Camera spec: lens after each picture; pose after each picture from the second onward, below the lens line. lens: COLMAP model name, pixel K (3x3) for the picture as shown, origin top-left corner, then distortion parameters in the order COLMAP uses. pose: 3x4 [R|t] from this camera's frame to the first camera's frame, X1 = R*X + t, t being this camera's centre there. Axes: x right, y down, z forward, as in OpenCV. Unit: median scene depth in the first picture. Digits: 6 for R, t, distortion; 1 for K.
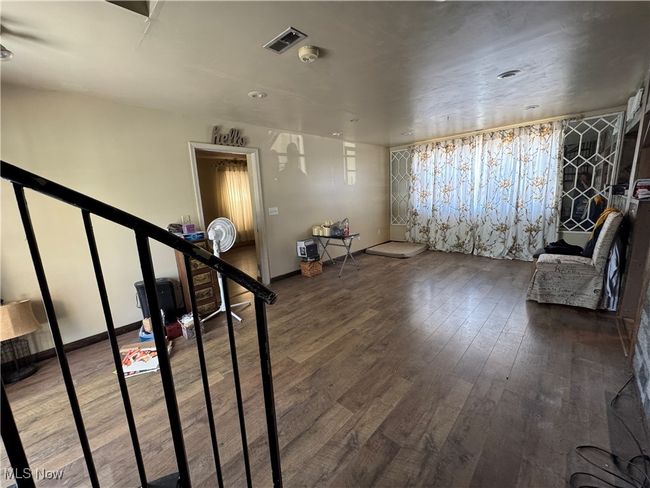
lens RADIAL K [[259.3, 0, 325.2], [0, 259.3, 244.8], [0, 0, 1]] dist [-0.000420, -0.000073]
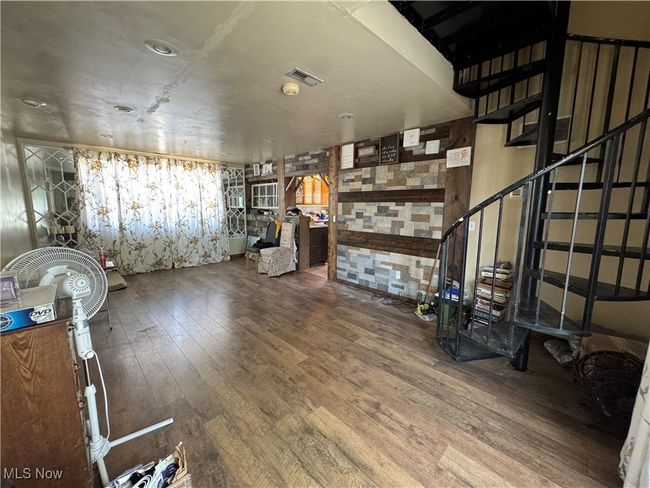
lens RADIAL K [[259.3, 0, 324.6], [0, 259.3, 244.3], [0, 0, 1]] dist [-0.000420, -0.000073]
pose [[0.031868, -0.093047, 0.995152, -0.481094], [0.182427, 0.979474, 0.085740, -0.039339], [-0.982703, 0.178810, 0.048188, 0.335591]]
